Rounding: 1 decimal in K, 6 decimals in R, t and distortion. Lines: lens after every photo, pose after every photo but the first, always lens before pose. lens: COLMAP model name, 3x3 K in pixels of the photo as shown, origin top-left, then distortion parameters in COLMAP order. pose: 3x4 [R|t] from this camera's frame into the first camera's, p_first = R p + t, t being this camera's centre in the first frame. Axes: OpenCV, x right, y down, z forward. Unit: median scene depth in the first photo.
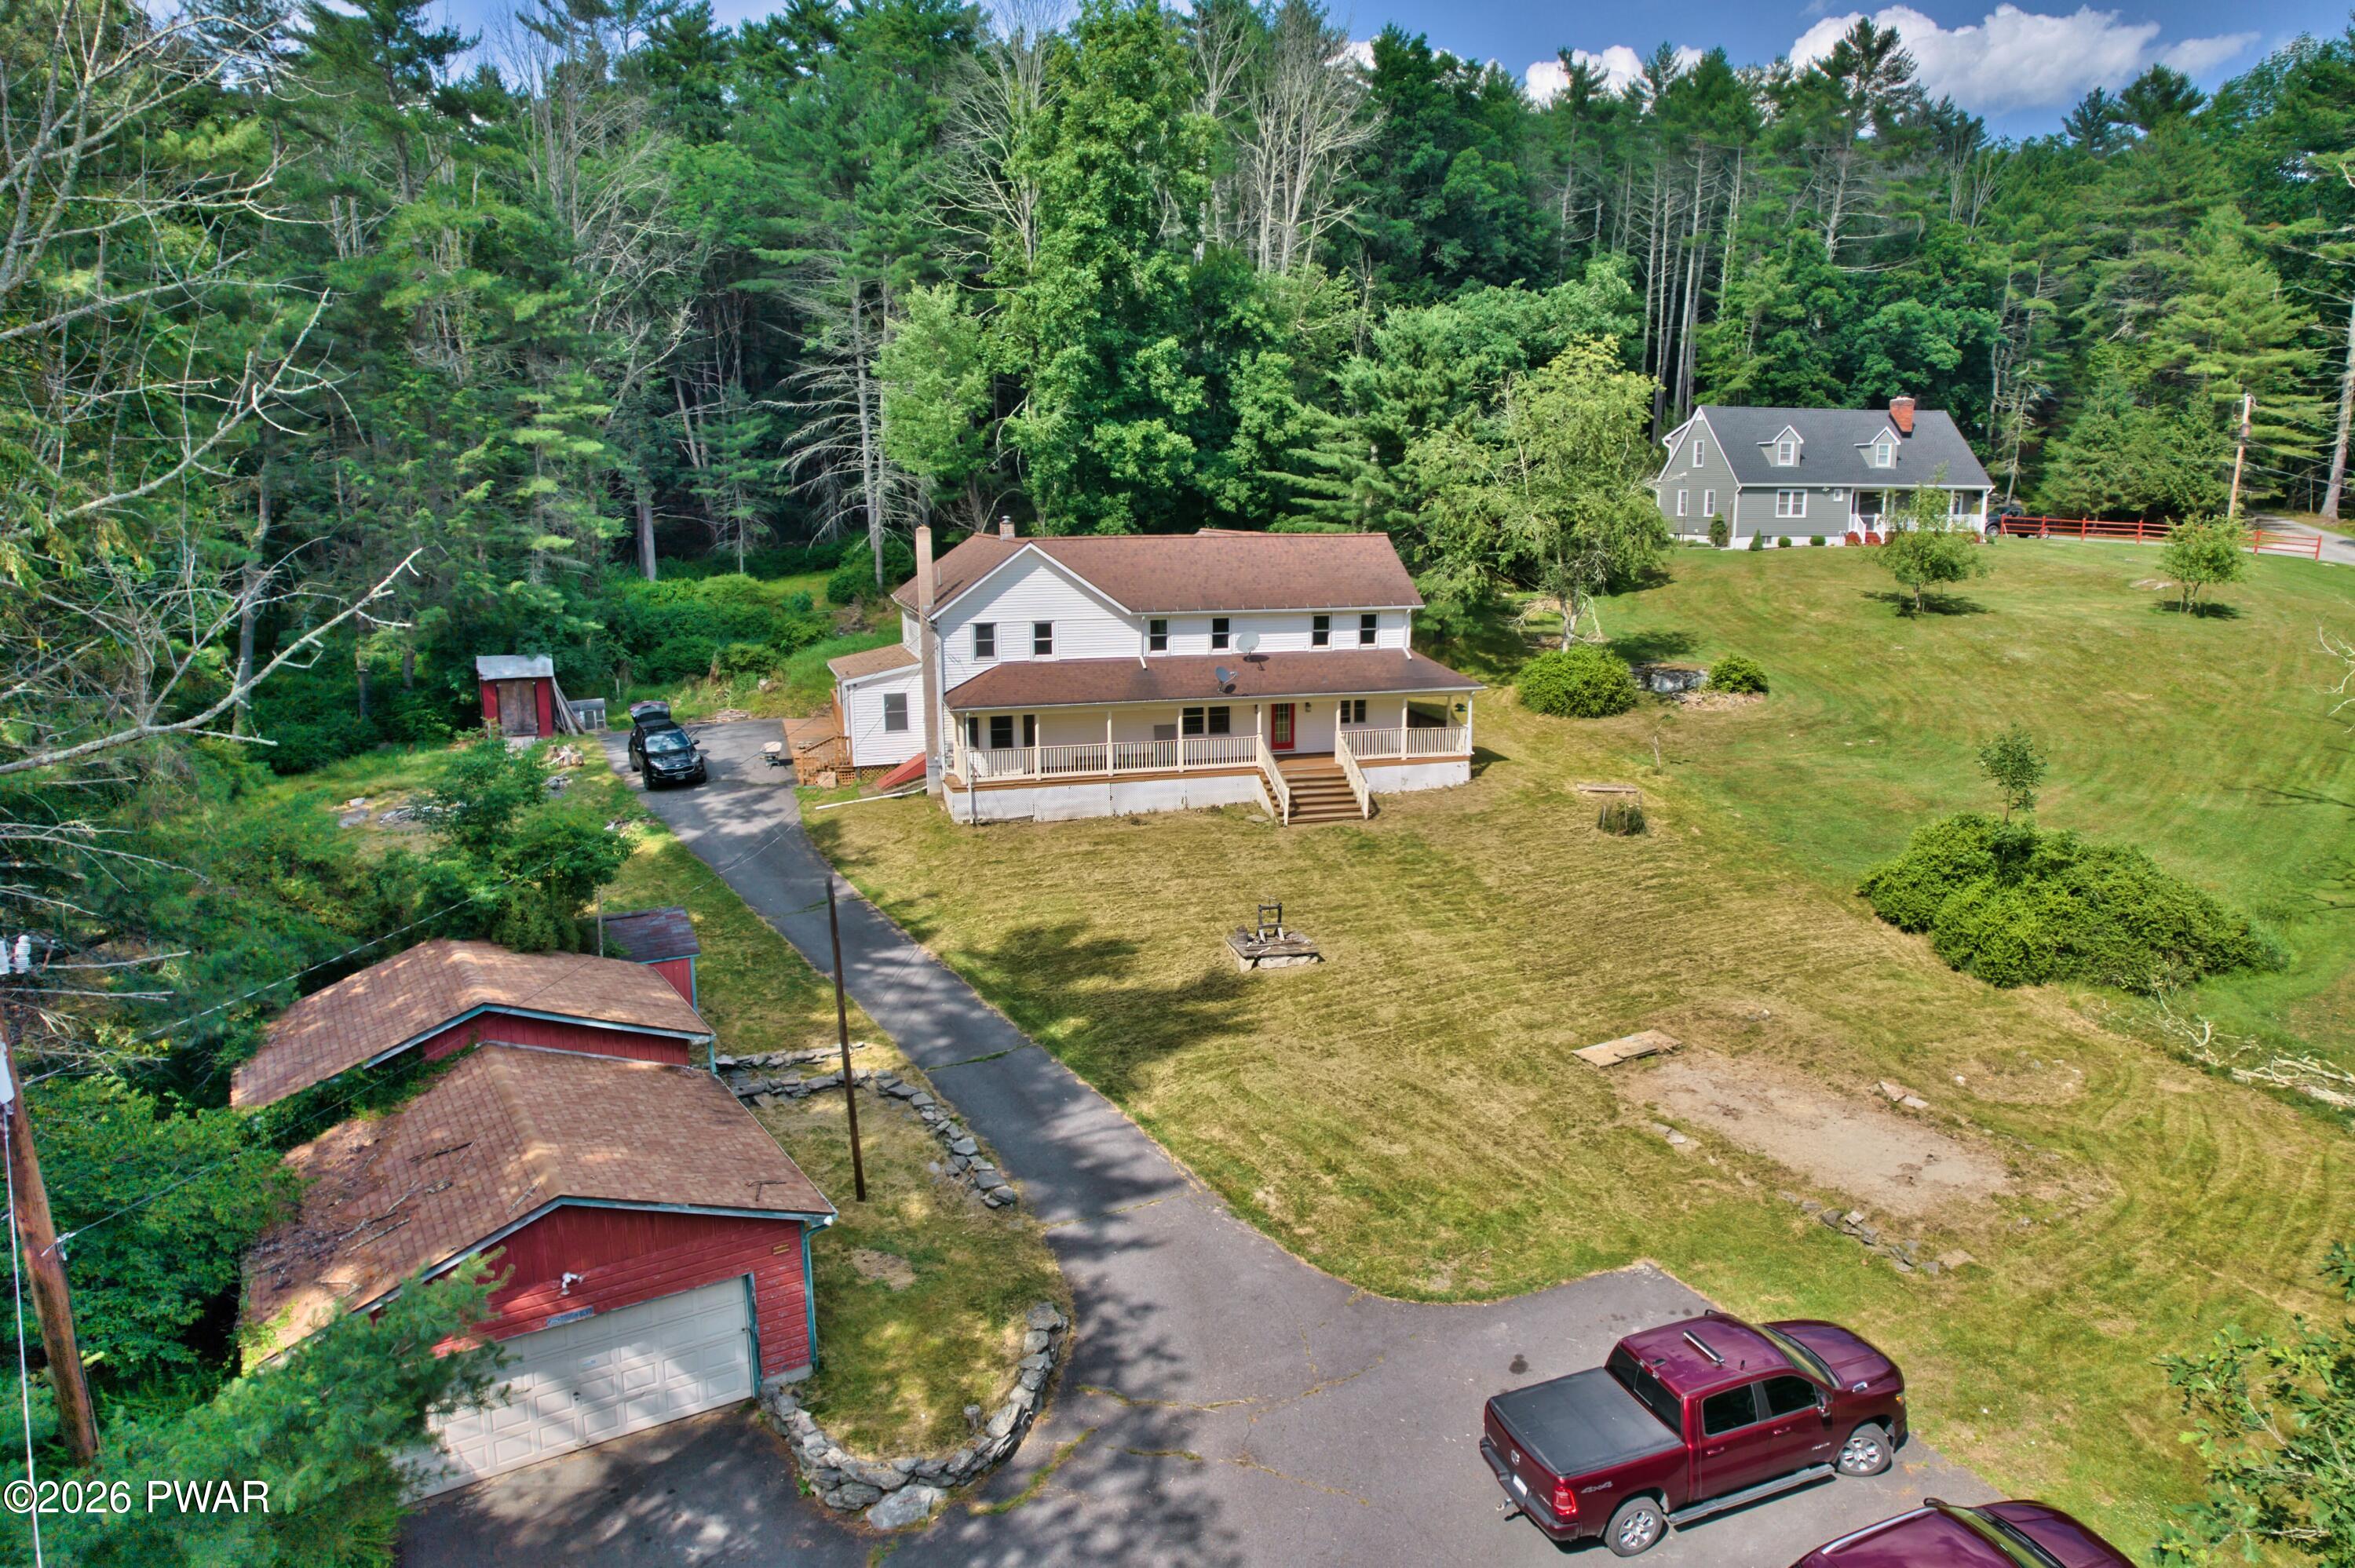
lens RADIAL K [[1506.7, 0, 1179.7], [0, 1506.7, 802.8], [0, 0, 1]] dist [-0.074559, 0.063183]
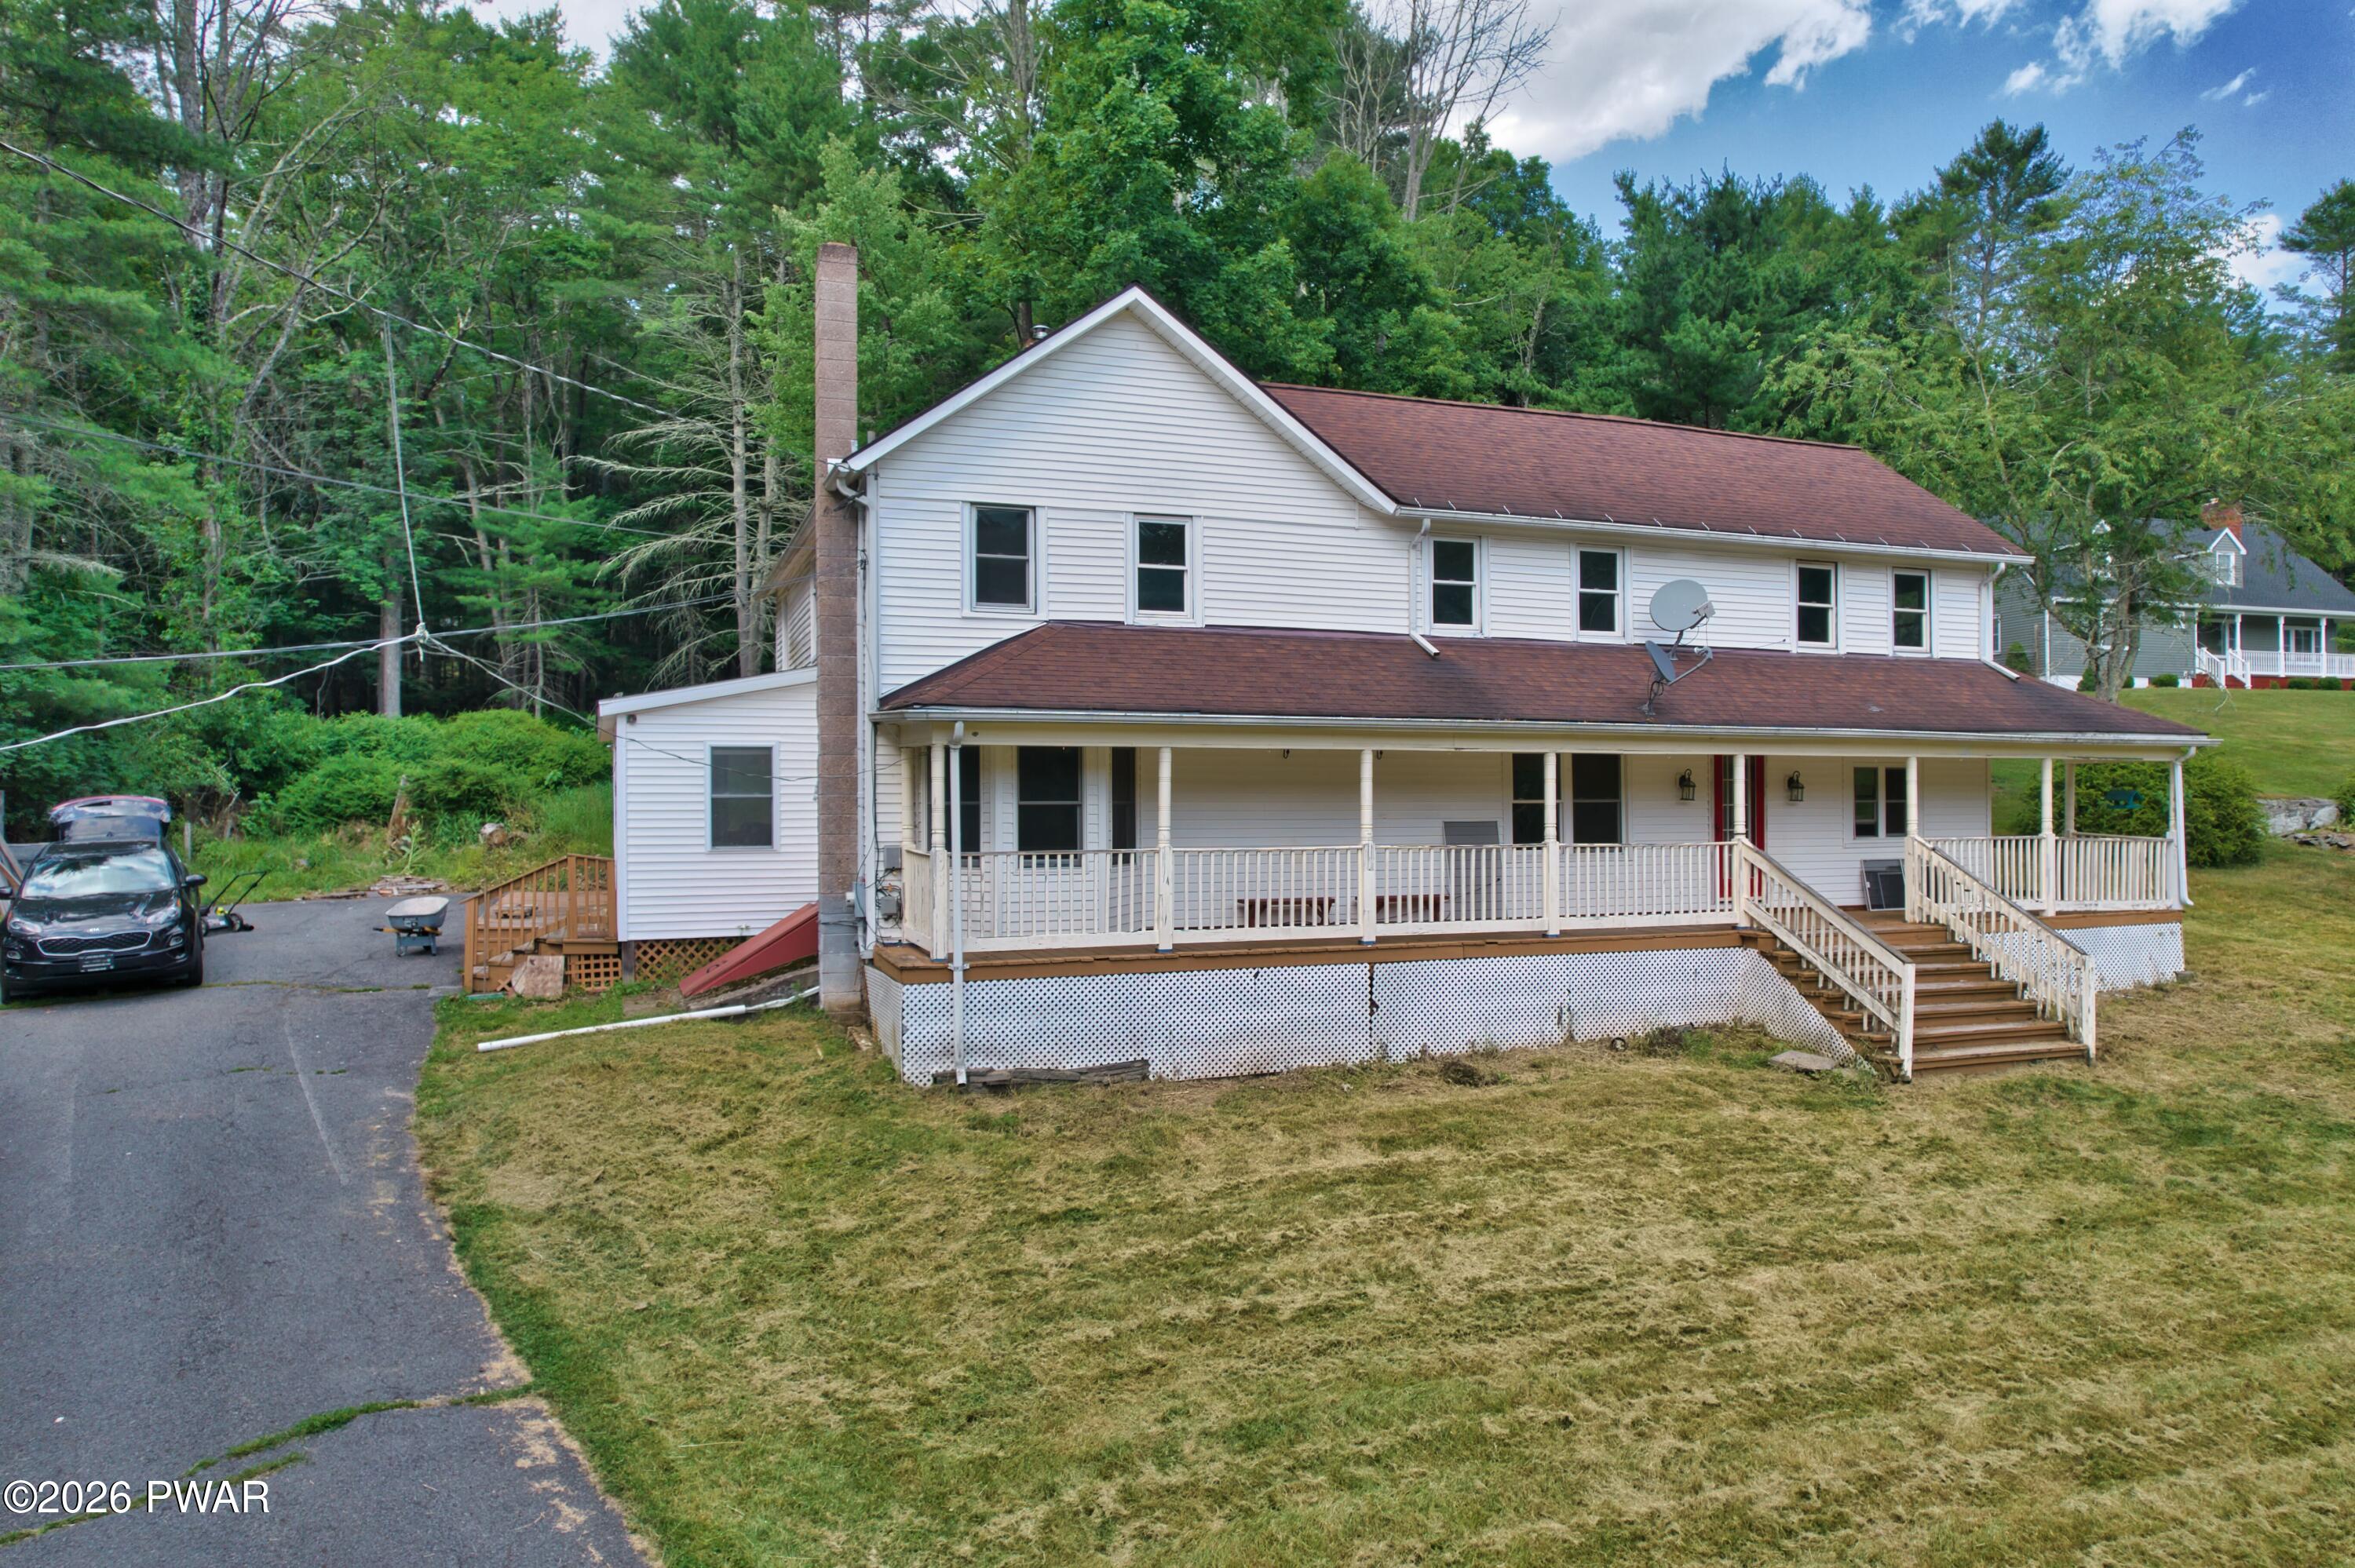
lens RADIAL K [[1506.7, 0, 1189.5], [0, 1506.7, 814.1], [0, 0, 1]] dist [-0.074559, 0.063183]
pose [[0.997295, 0.001578, 0.073480, -0.109838], [0.013156, 0.979790, -0.199595, 0.020760], [-0.072310, 0.200022, 0.977119, 0.656084]]
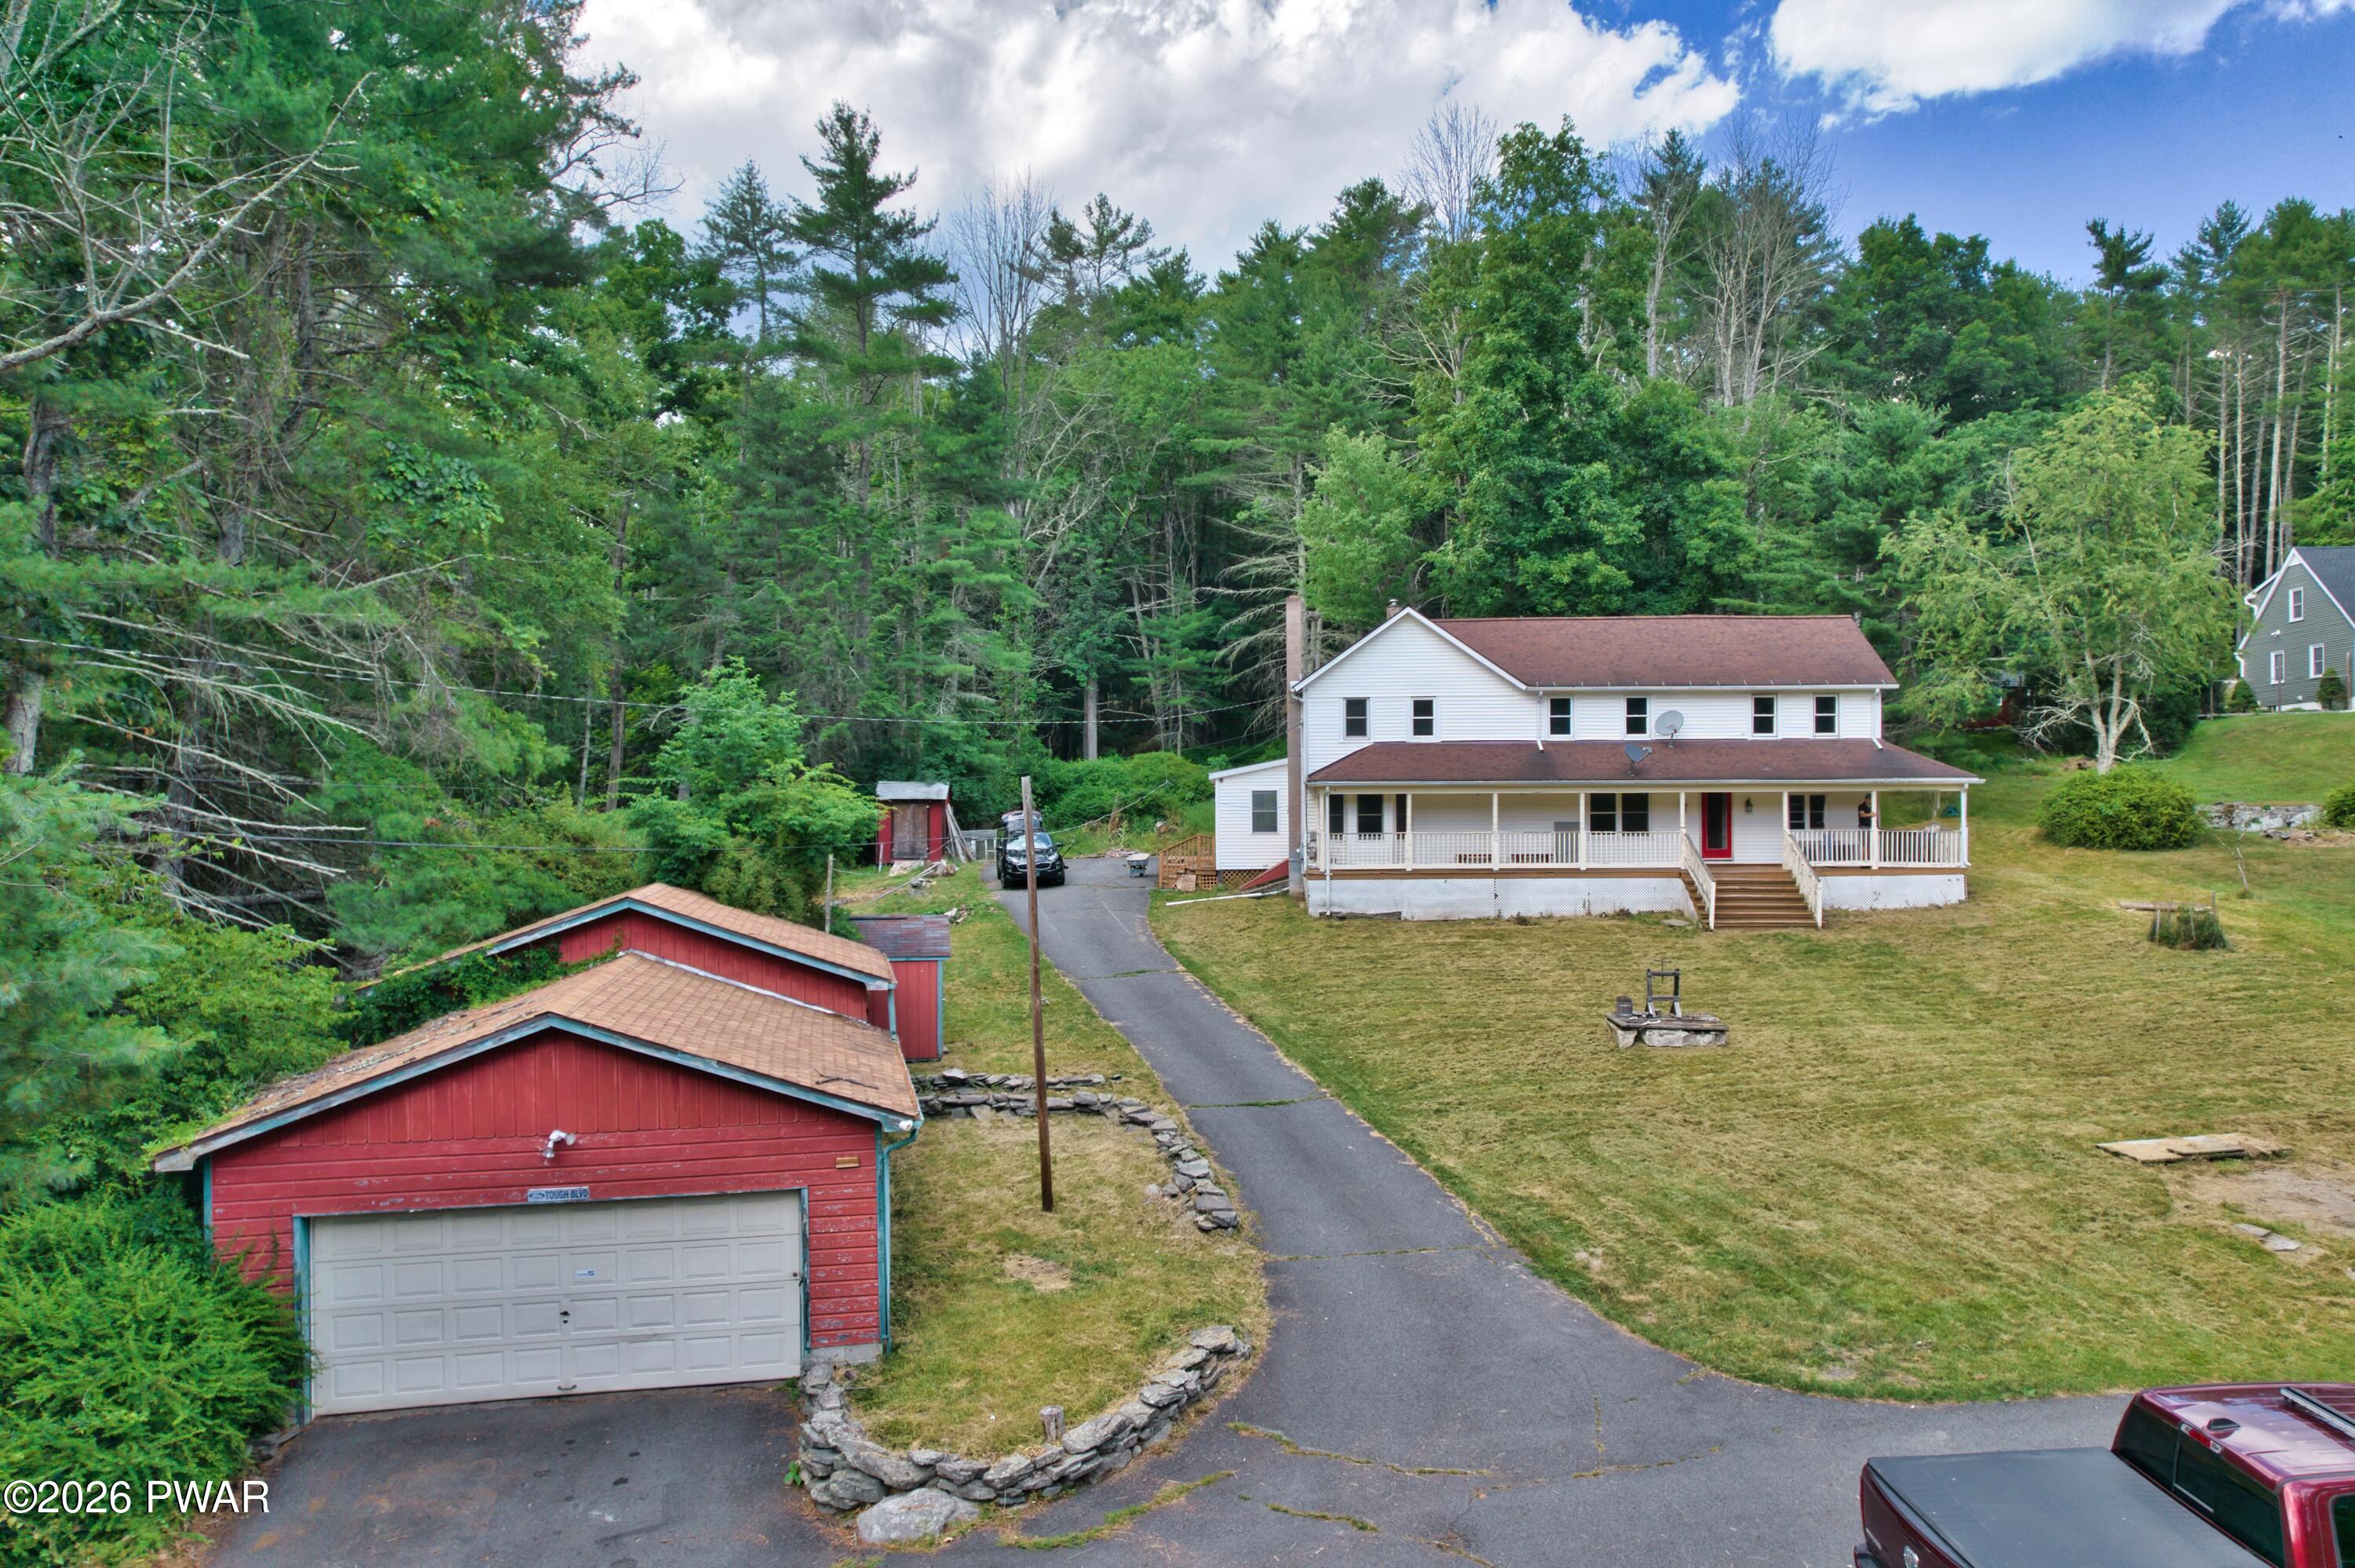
lens RADIAL K [[1506.7, 0, 1184.8], [0, 1506.7, 808.4], [0, 0, 1]] dist [-0.074559, 0.063183]
pose [[0.946299, -0.000423, -0.323293, 0.060776], [-0.064789, 0.979464, -0.190924, 0.118952], [0.316735, 0.201618, 0.926838, 0.151766]]
